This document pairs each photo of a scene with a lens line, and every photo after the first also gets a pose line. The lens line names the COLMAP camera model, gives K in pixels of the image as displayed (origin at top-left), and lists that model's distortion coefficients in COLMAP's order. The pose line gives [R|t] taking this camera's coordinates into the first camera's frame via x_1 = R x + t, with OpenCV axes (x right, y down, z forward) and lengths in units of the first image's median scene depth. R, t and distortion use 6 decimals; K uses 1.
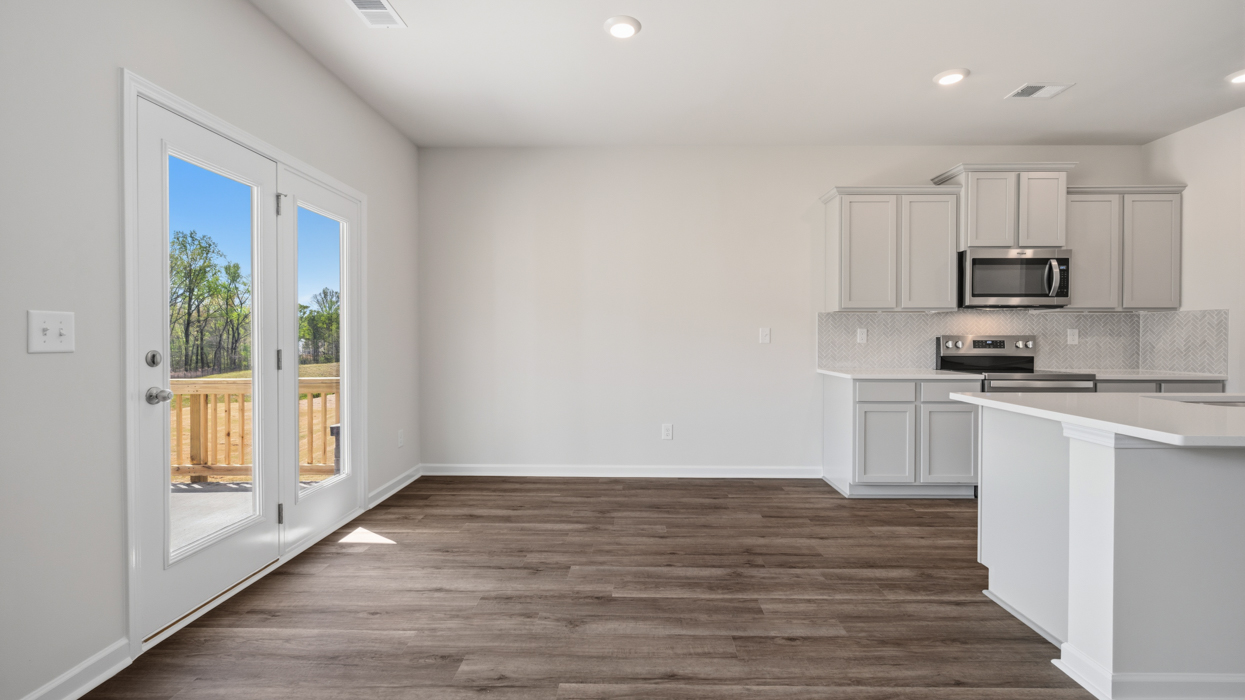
lens RADIAL K [[523.1, 0, 627.0], [0, 523.1, 342.7], [0, 0, 1]] dist [-0.000753, -0.000129]
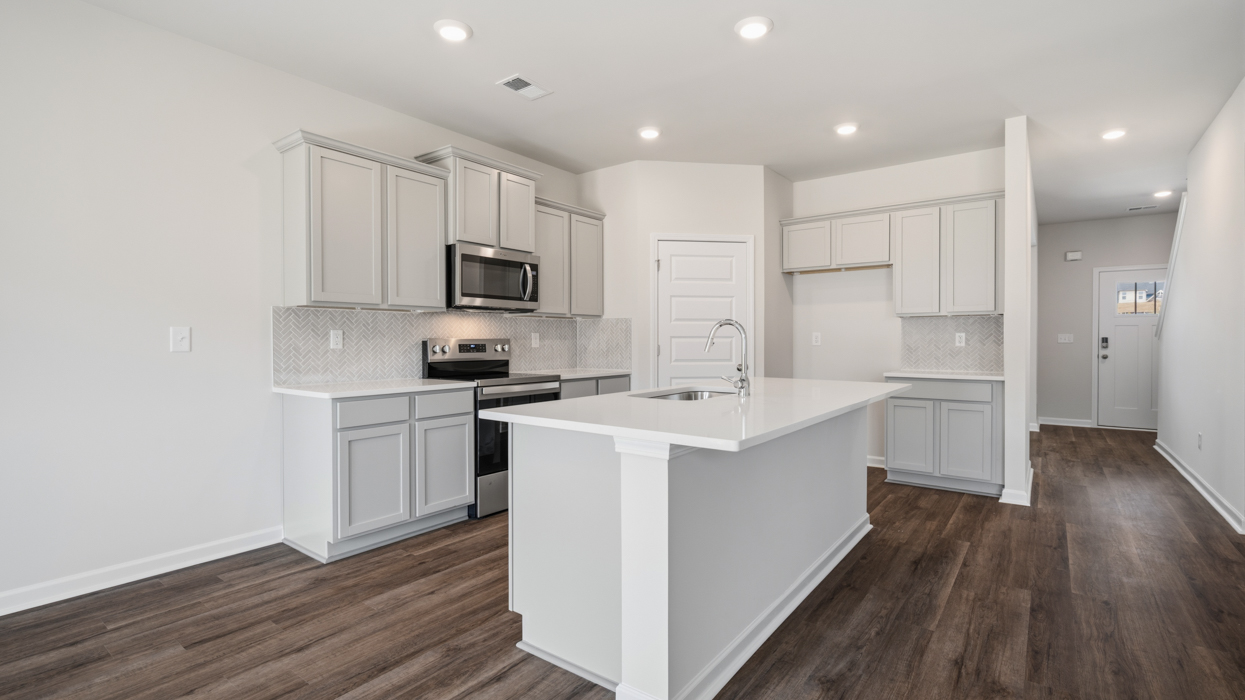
lens RADIAL K [[564.6, 0, 624.2], [0, 564.6, 344.4], [0, 0, 1]] dist [-0.000892, -0.000496]
pose [[0.586797, -0.008384, 0.809691, 0.034373], [0.012296, 0.999923, 0.001443, -0.002251], [-0.809641, 0.009109, 0.586855, 0.203228]]
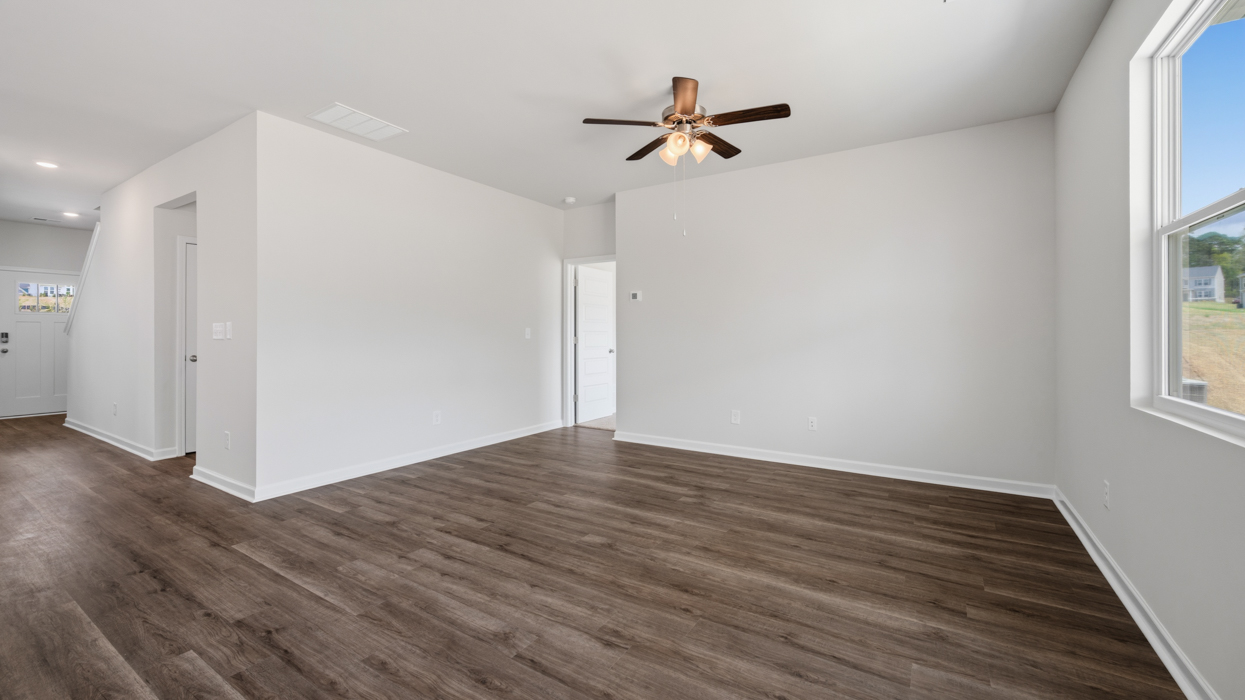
lens RADIAL K [[500.1, 0, 622.0], [0, 500.1, 343.7], [0, 0, 1]] dist [-0.001007, -0.000152]
pose [[-0.850179, -0.009769, 0.526403, -0.269310], [0.006428, 0.999561, 0.028931, -0.001167], [-0.526454, 0.027981, -0.849743, 0.358774]]
